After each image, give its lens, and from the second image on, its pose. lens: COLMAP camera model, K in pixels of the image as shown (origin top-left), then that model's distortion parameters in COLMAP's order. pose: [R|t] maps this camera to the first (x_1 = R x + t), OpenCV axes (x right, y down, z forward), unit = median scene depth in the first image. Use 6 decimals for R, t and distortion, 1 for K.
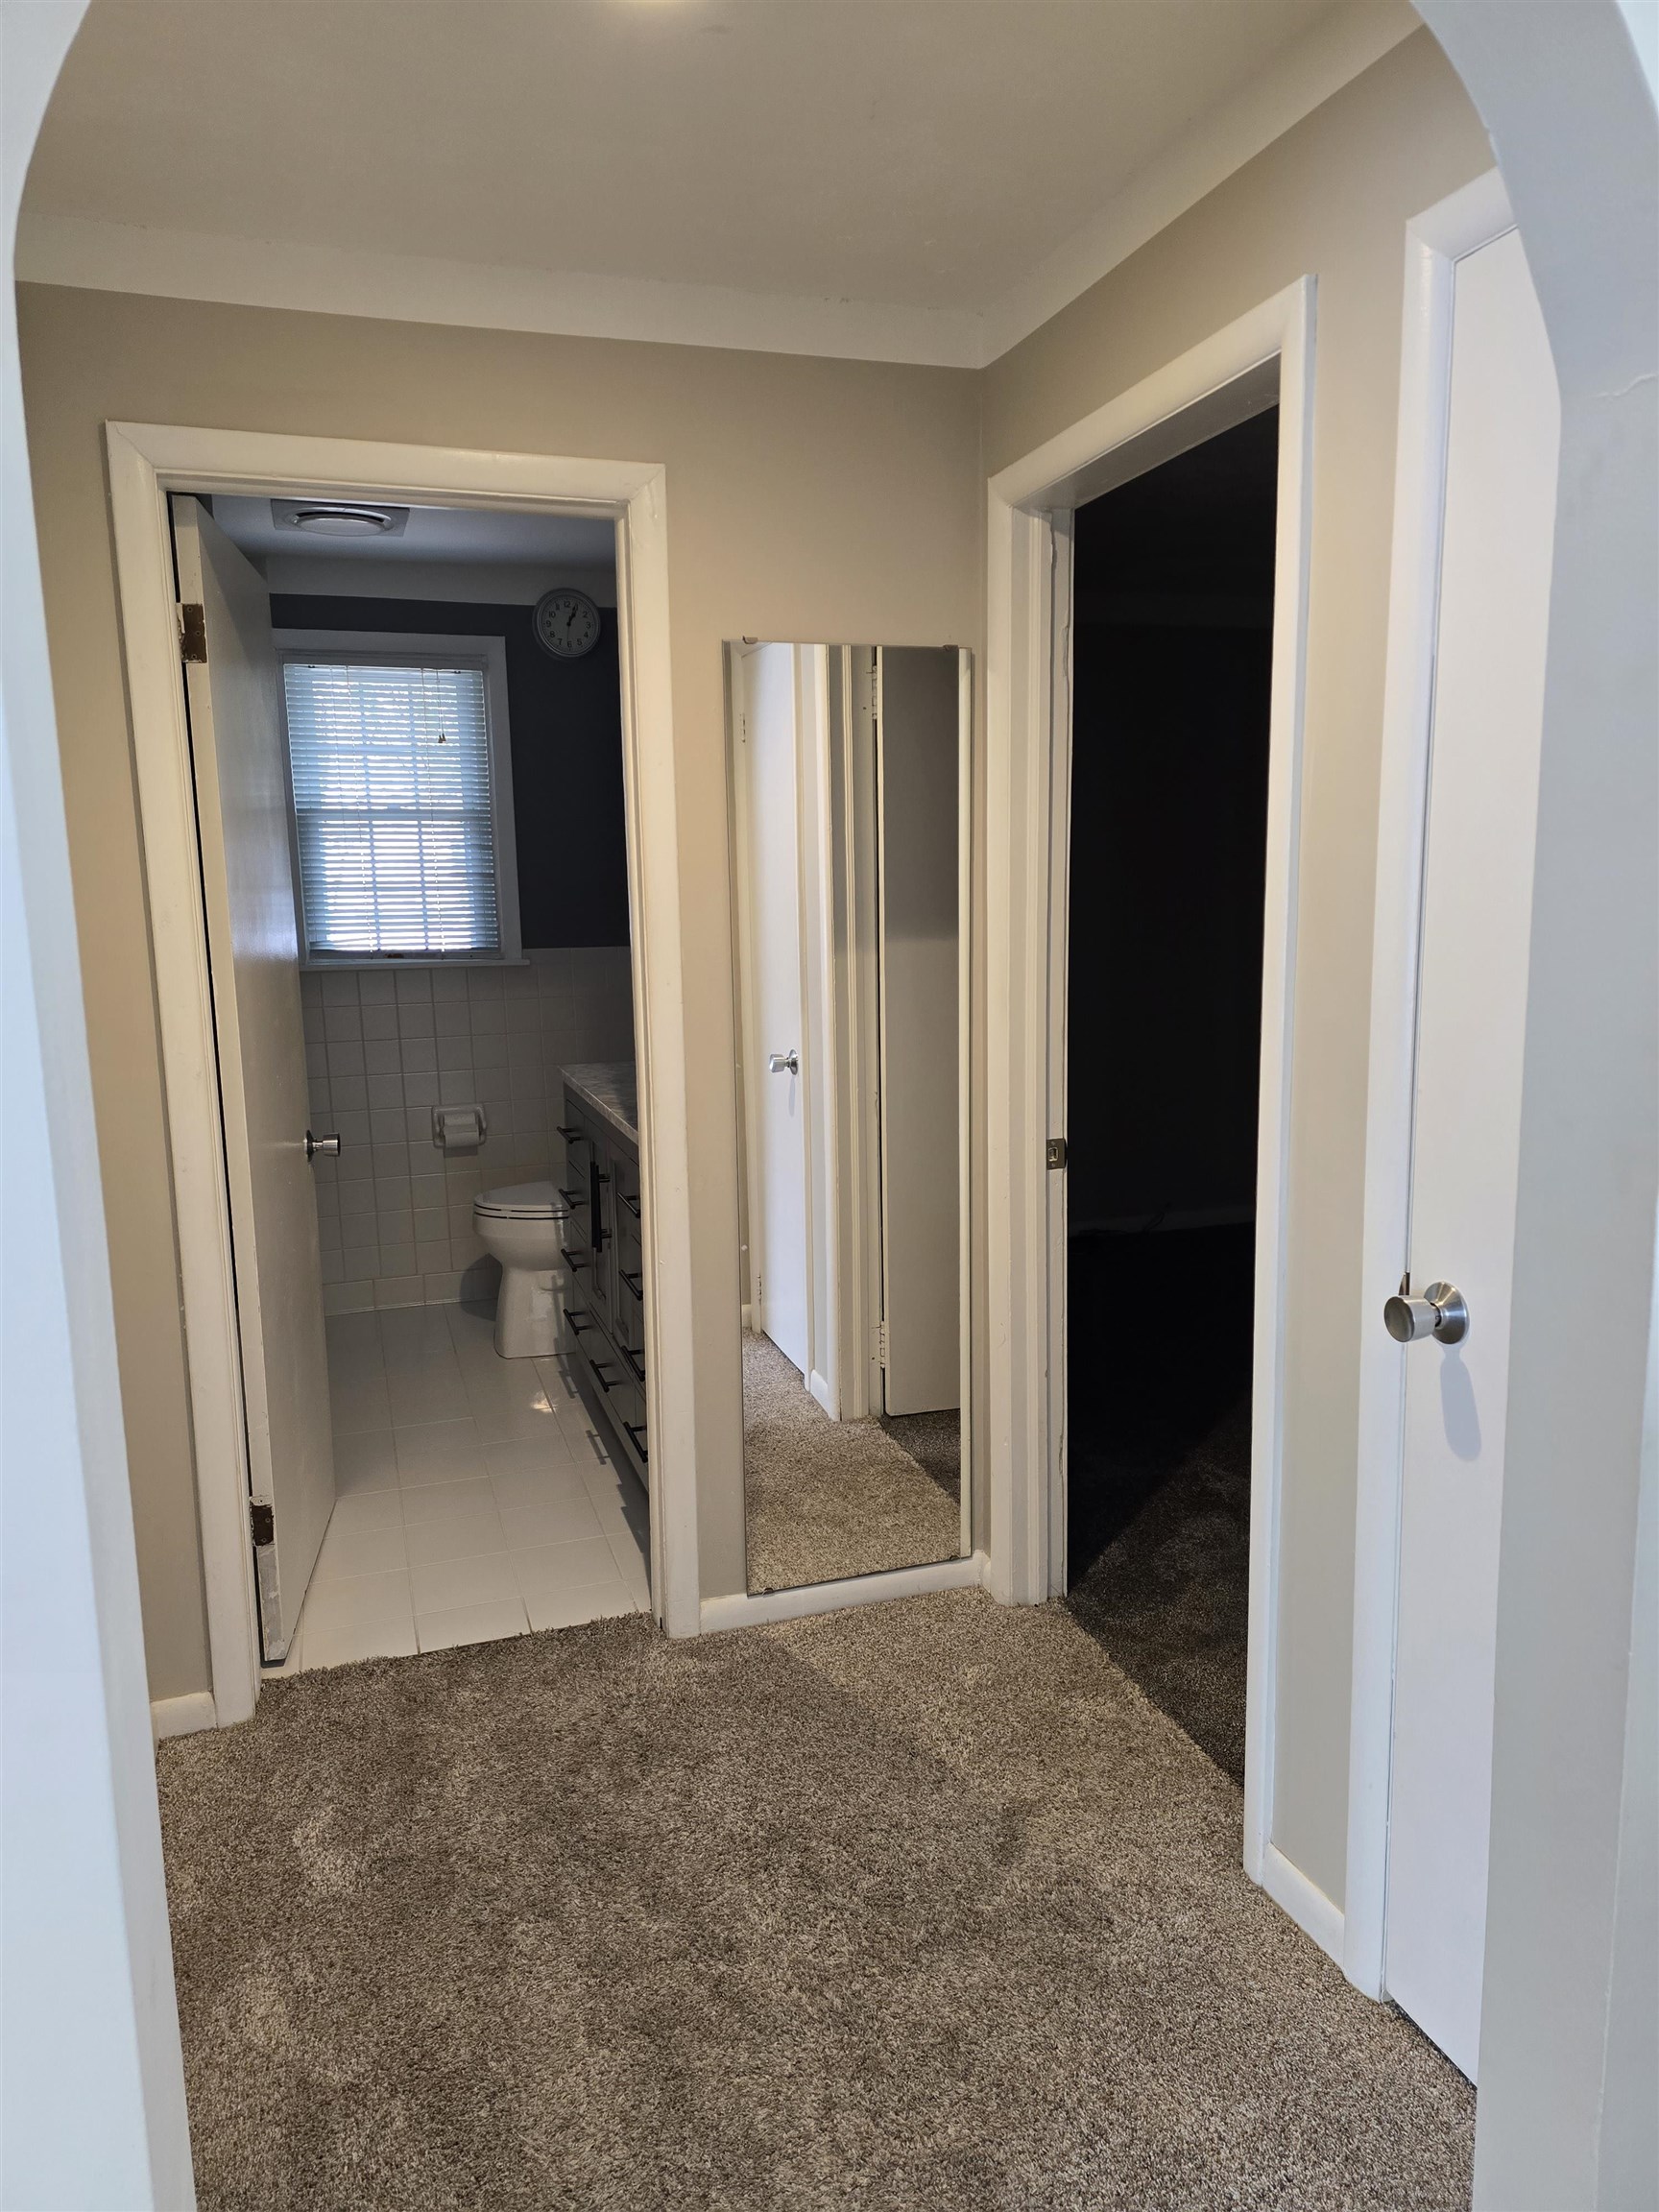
lens RADIAL K [[1491.2, 0, 833.6], [0, 1491.2, 1099.6], [0, 0, 1]] dist [0.078236, -0.076081]
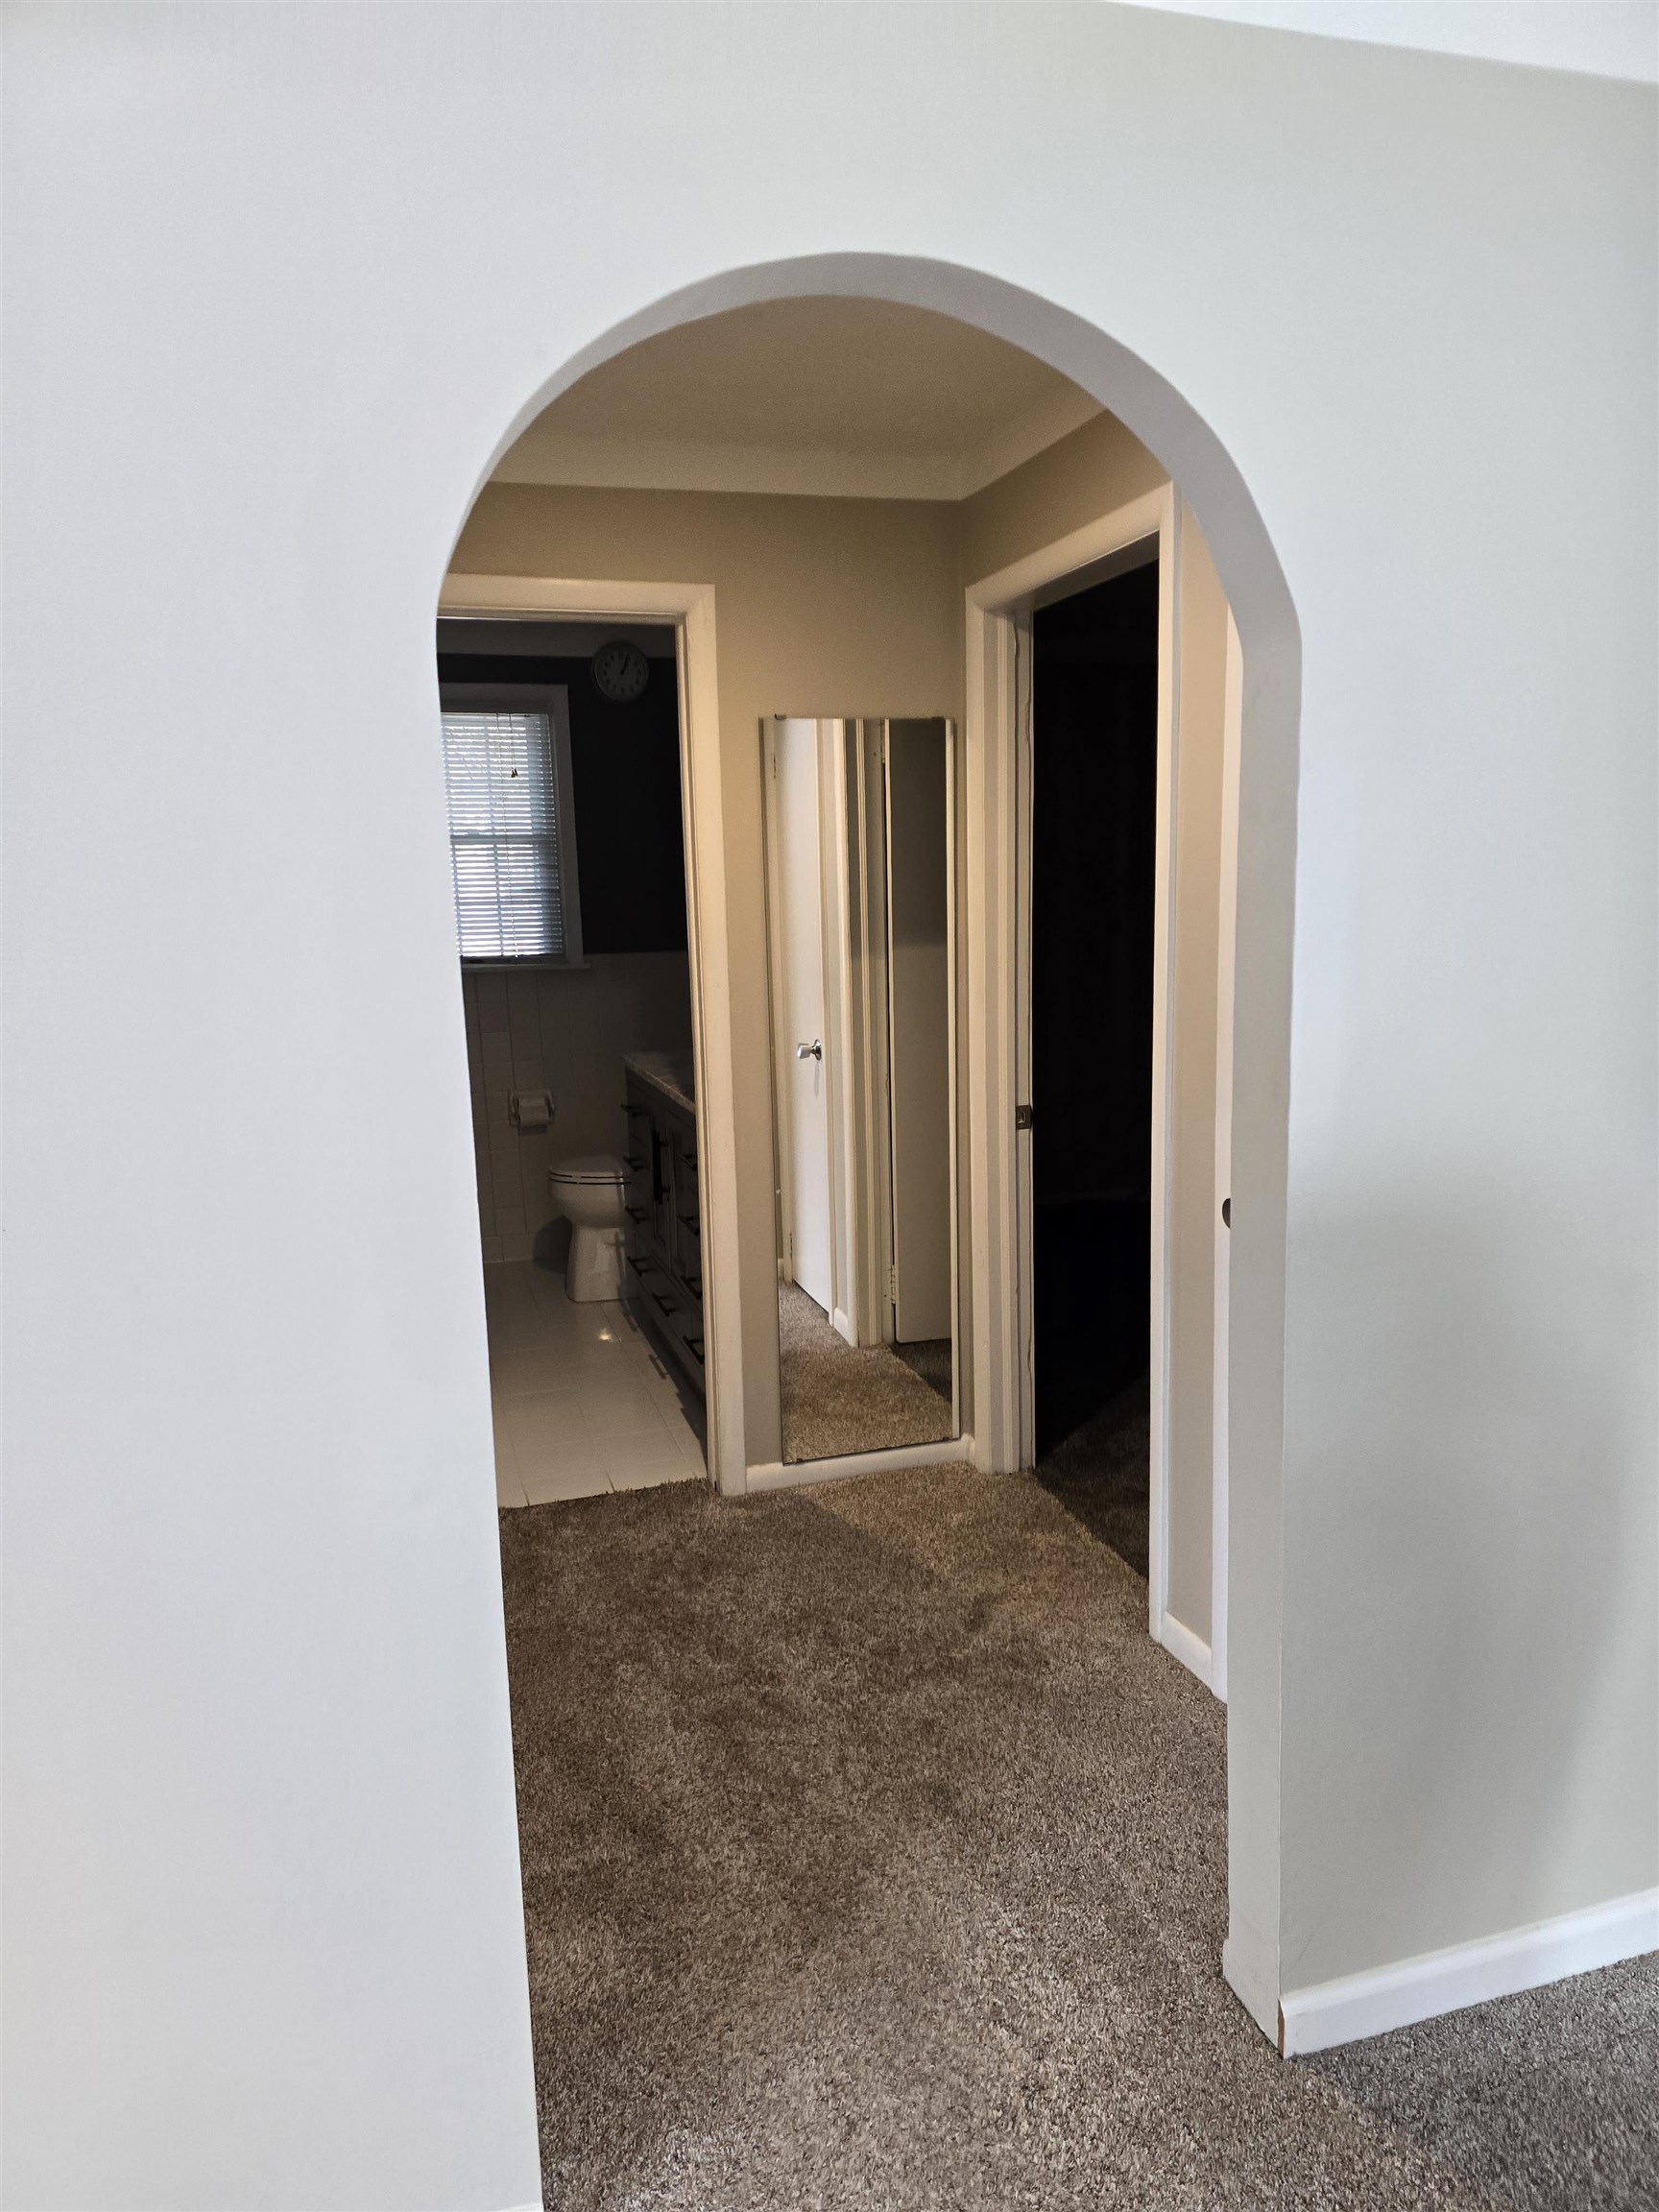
lens RADIAL K [[1473.2, 0, 840.4], [0, 1473.2, 1116.3], [0, 0, 1]] dist [0.141182, -0.179629]
pose [[0.999879, -0.005259, -0.014671, 0.012528], [0.005460, 0.999891, 0.013698, 0.018423], [0.014598, -0.013776, 0.999799, -0.274823]]
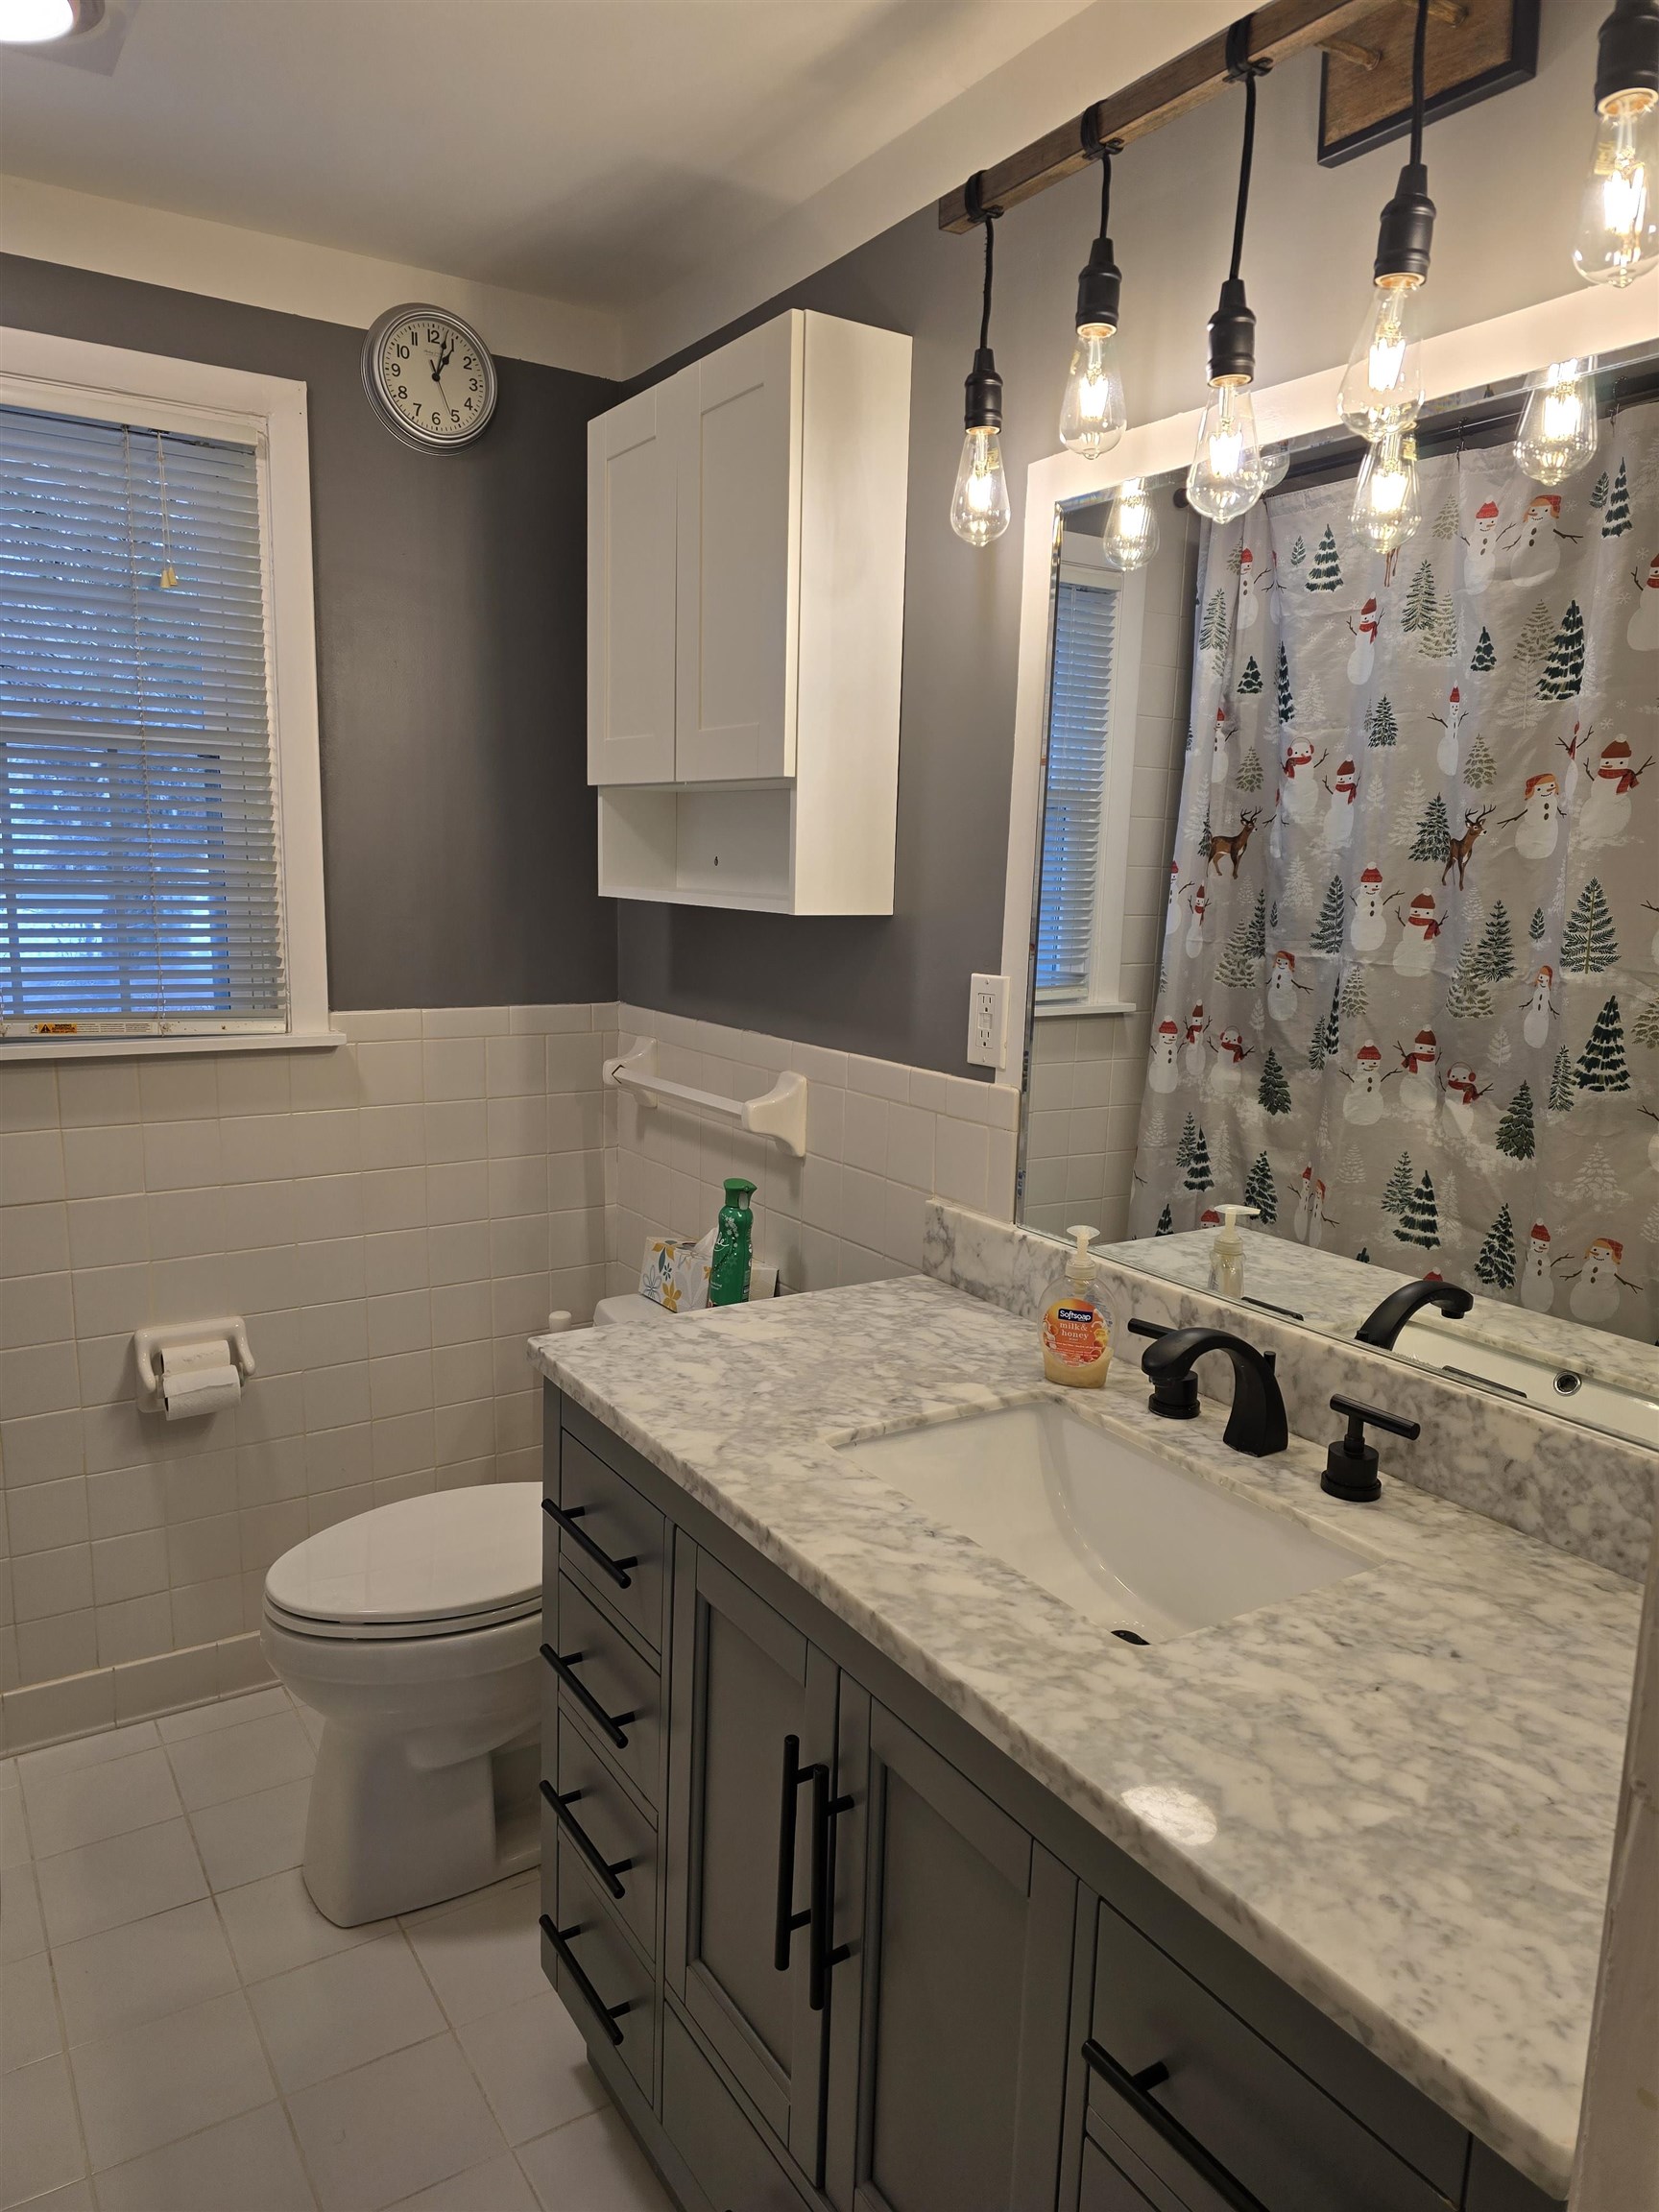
lens RADIAL K [[1491.2, 0, 833.6], [0, 1491.2, 1099.6], [0, 0, 1]] dist [0.078236, -0.076081]
pose [[0.969682, 0.002625, 0.244358, -0.313863], [-0.005158, 0.999939, 0.009727, -0.145410], [-0.244318, -0.010692, 0.969636, 0.869959]]
